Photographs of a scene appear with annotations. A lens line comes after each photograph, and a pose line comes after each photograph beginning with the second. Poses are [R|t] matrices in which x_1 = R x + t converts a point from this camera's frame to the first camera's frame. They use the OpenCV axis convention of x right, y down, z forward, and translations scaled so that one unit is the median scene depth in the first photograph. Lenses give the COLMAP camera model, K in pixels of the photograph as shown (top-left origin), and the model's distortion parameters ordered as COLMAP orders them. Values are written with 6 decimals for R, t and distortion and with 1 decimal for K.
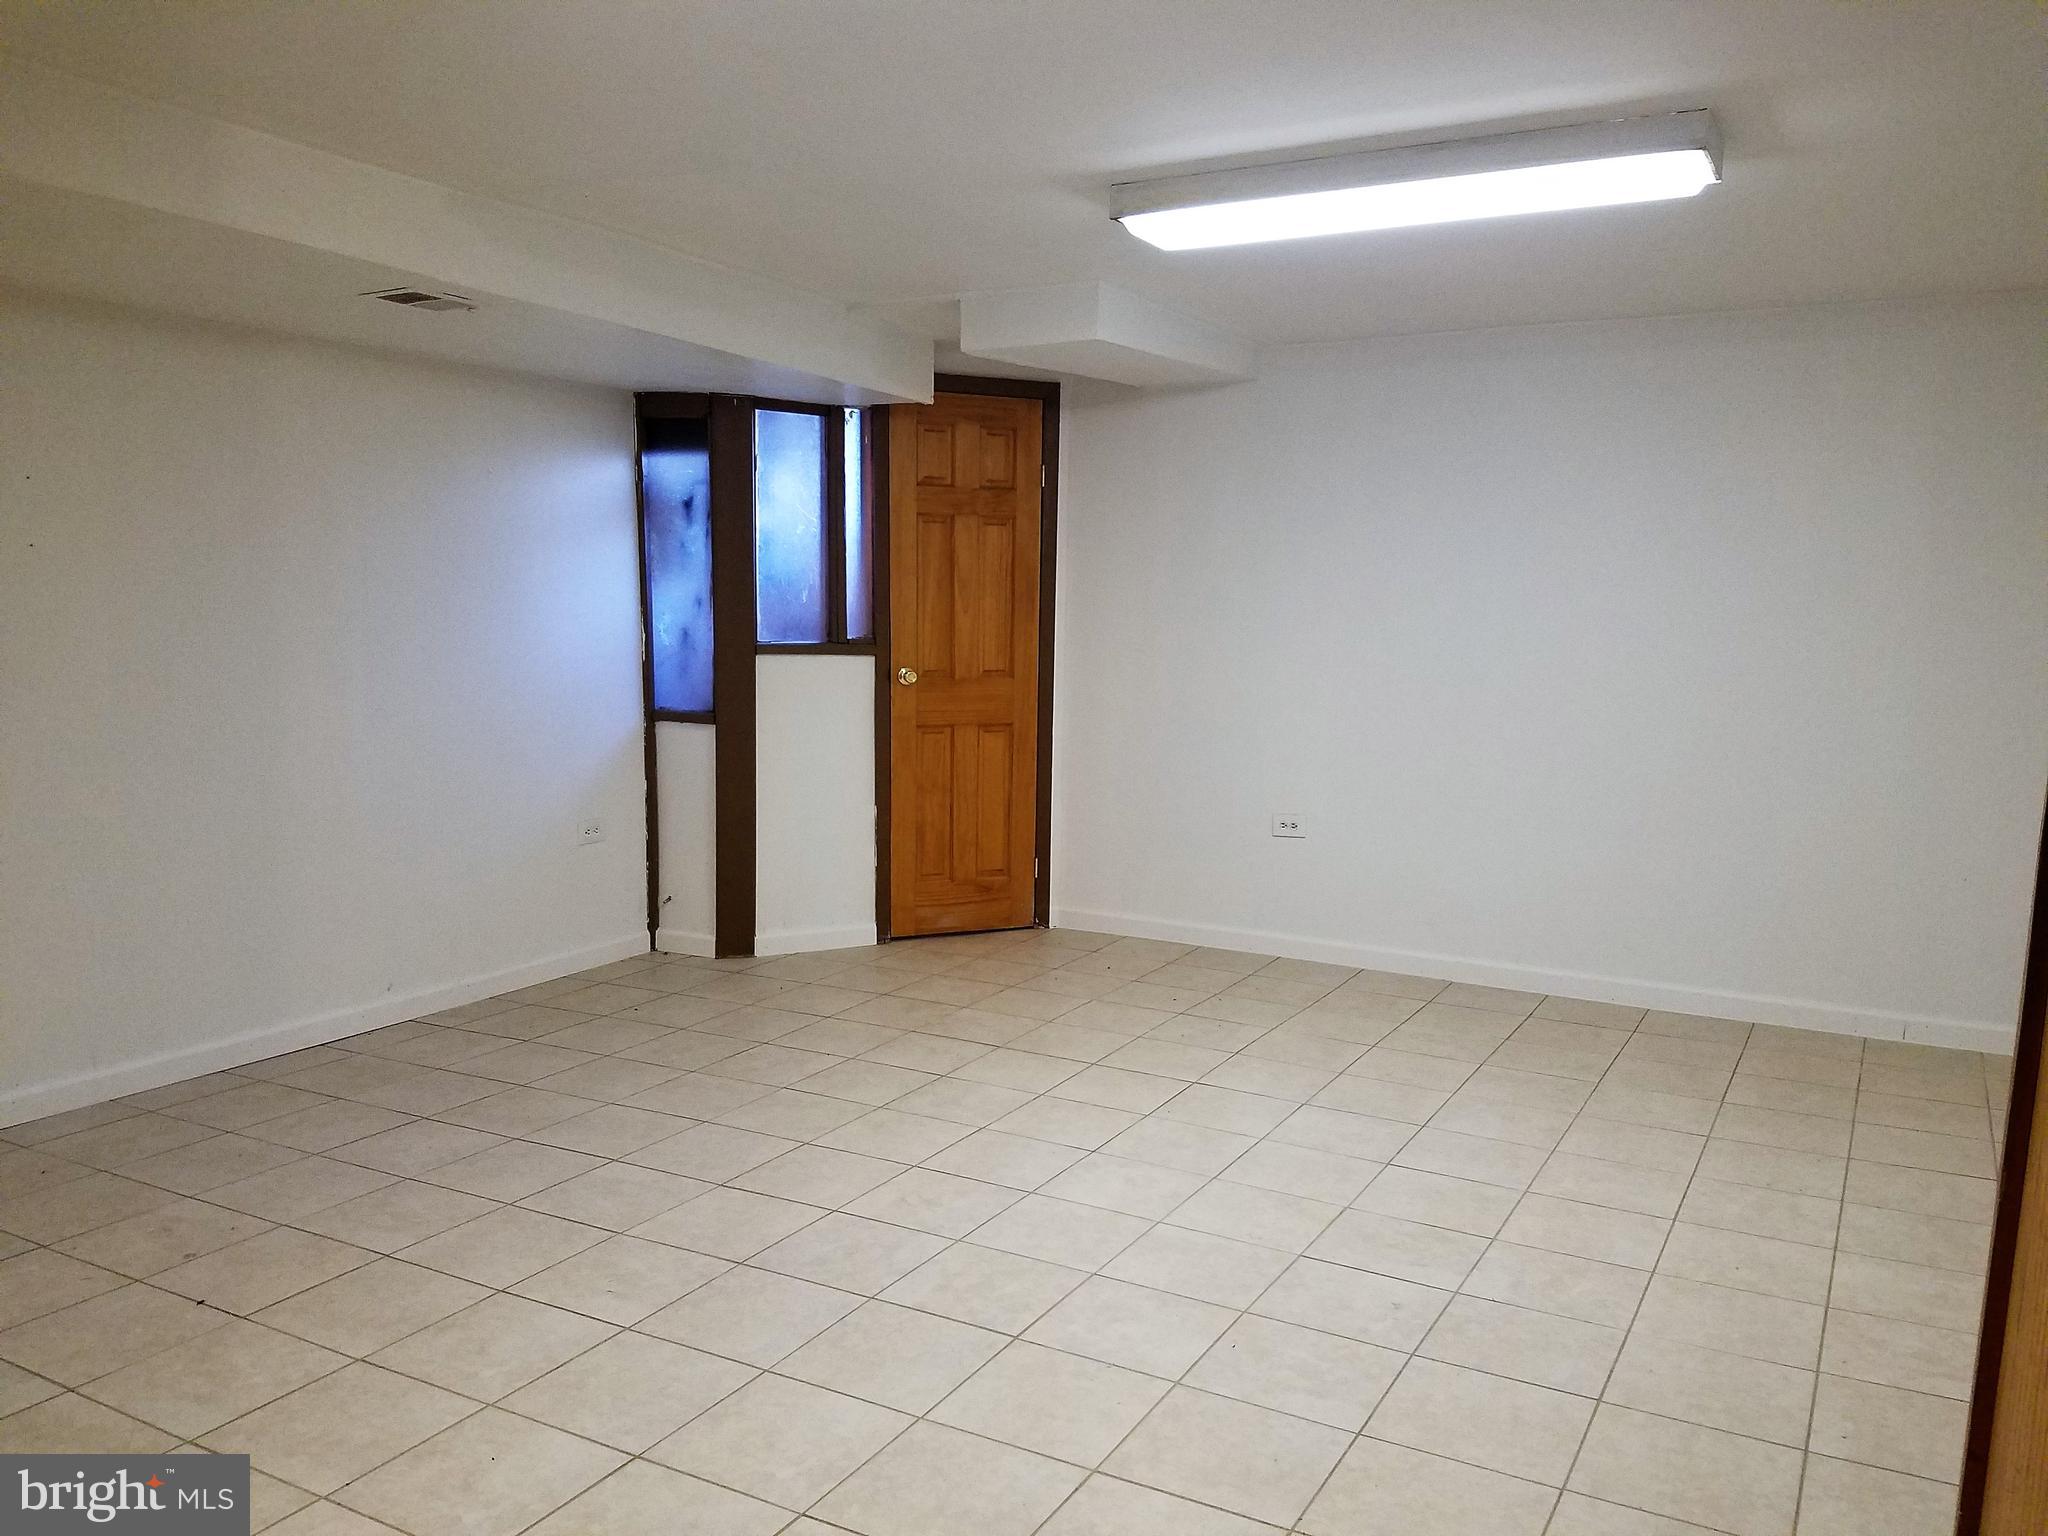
lens RADIAL K [[1555.5, 0, 1026.7], [0, 1555.5, 828.6], [0, 0, 1]] dist [0.087646, -0.093049]
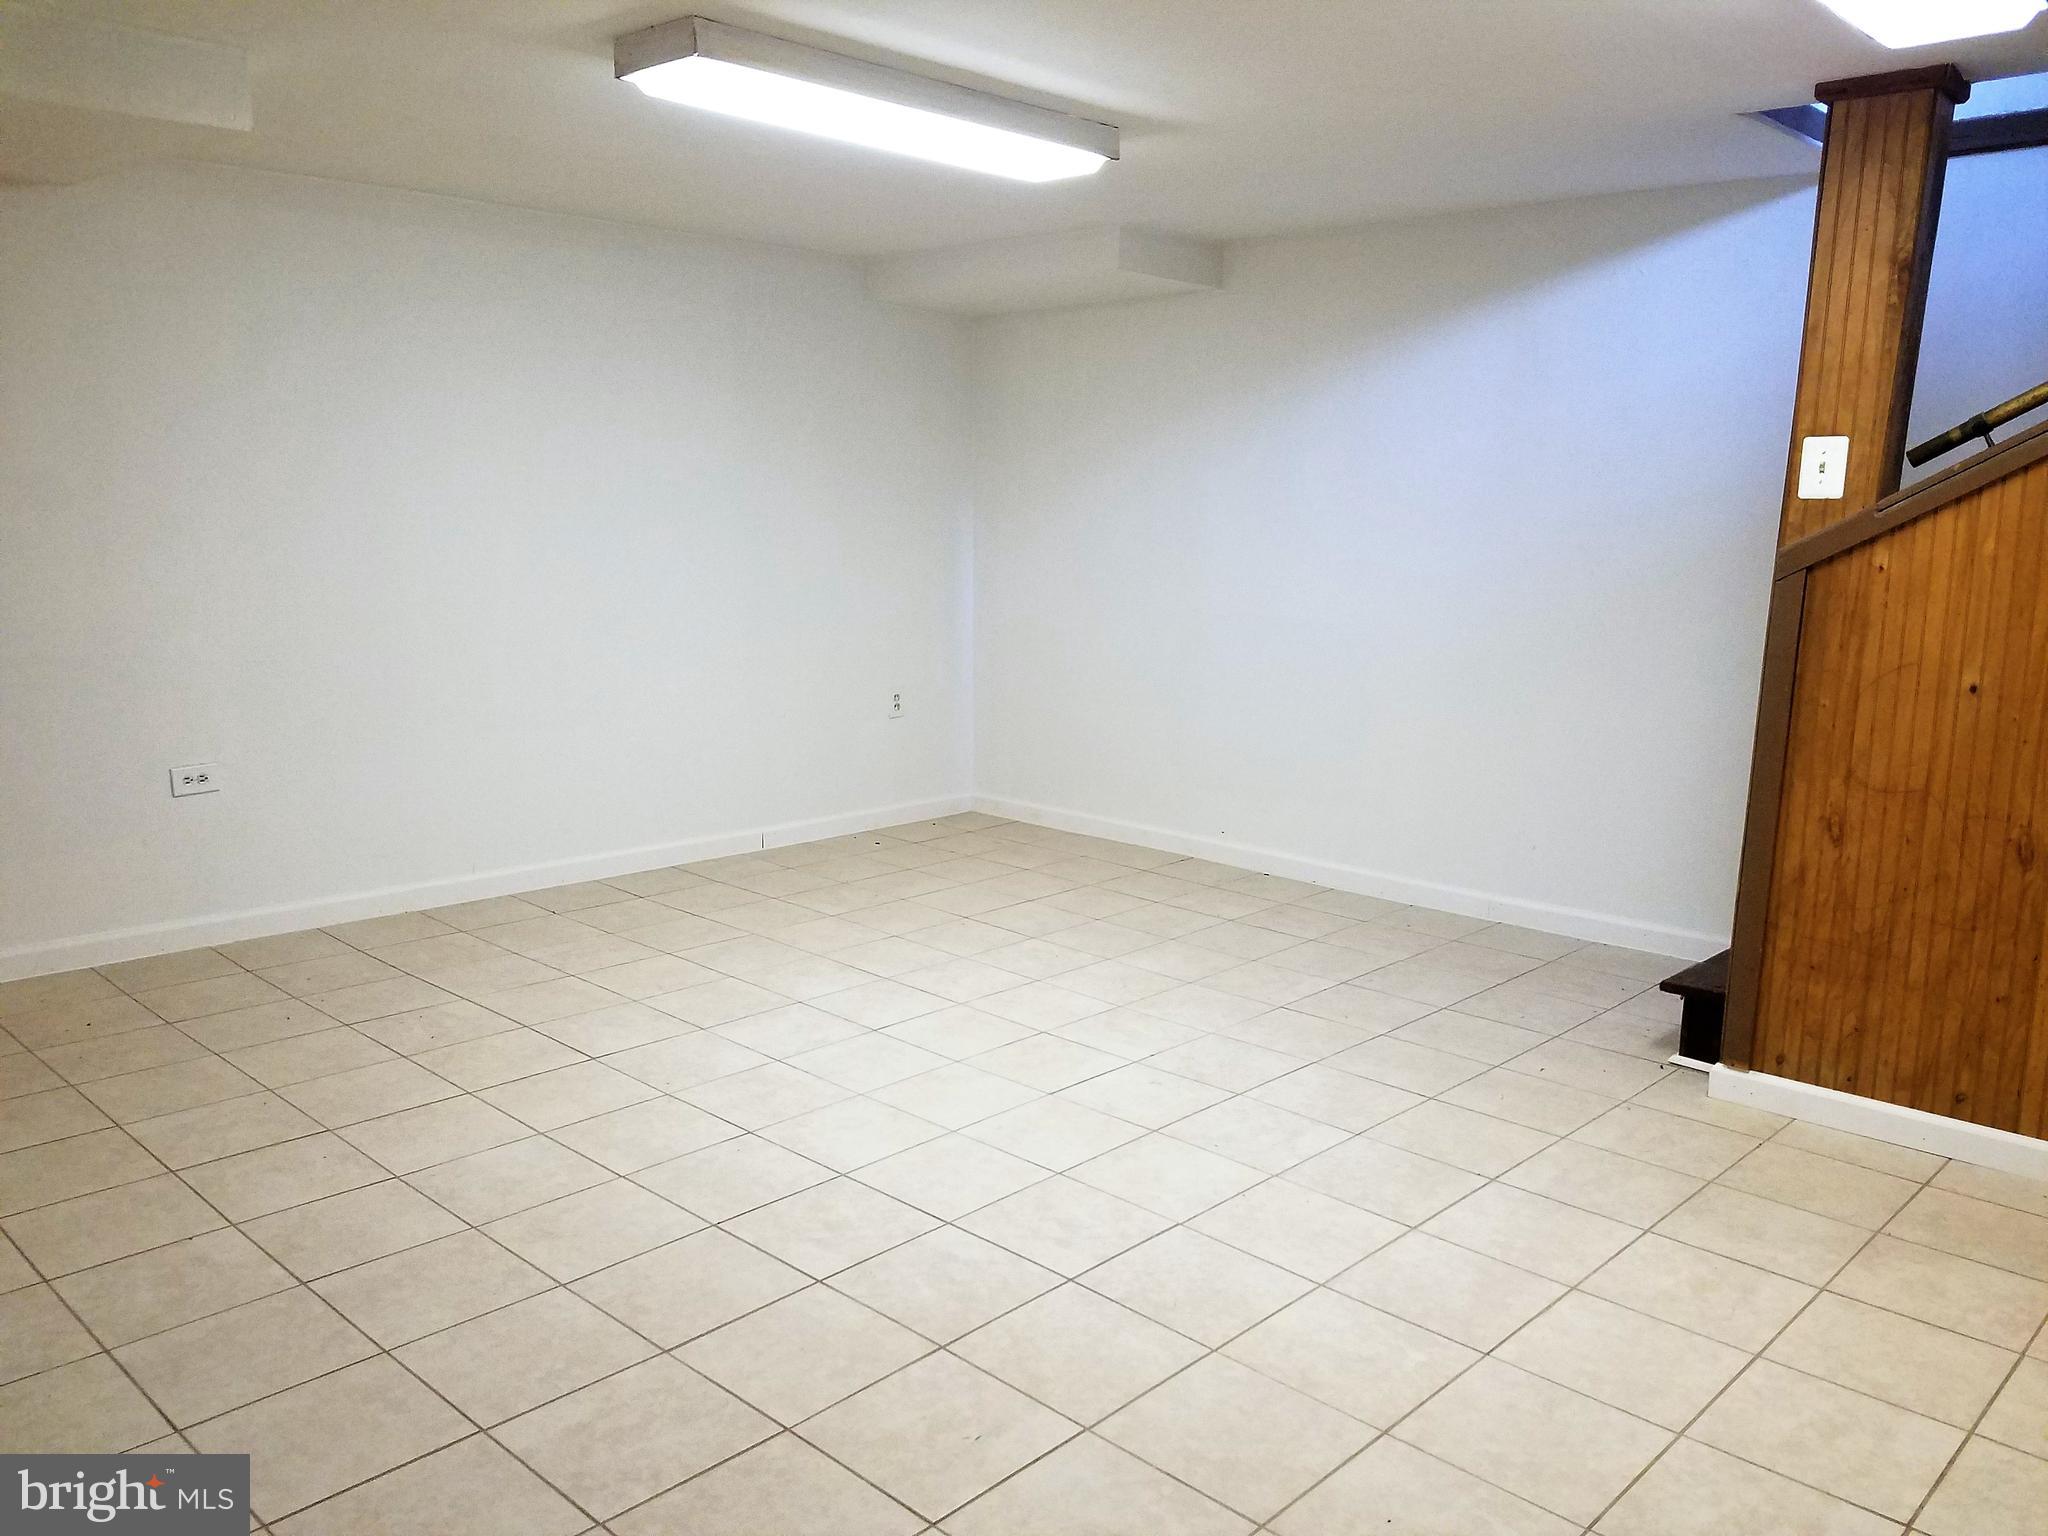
lens RADIAL K [[1636.9, 0, 1024.0], [0, 1636.9, 768.0], [0, 0, 1]] dist [0.102846, 0.000607]
pose [[0.257223, -0.172478, 0.950835, -0.840449], [0.131909, 0.981000, 0.142266, -0.117057], [-0.957307, 0.088829, 0.275087, 0.632740]]
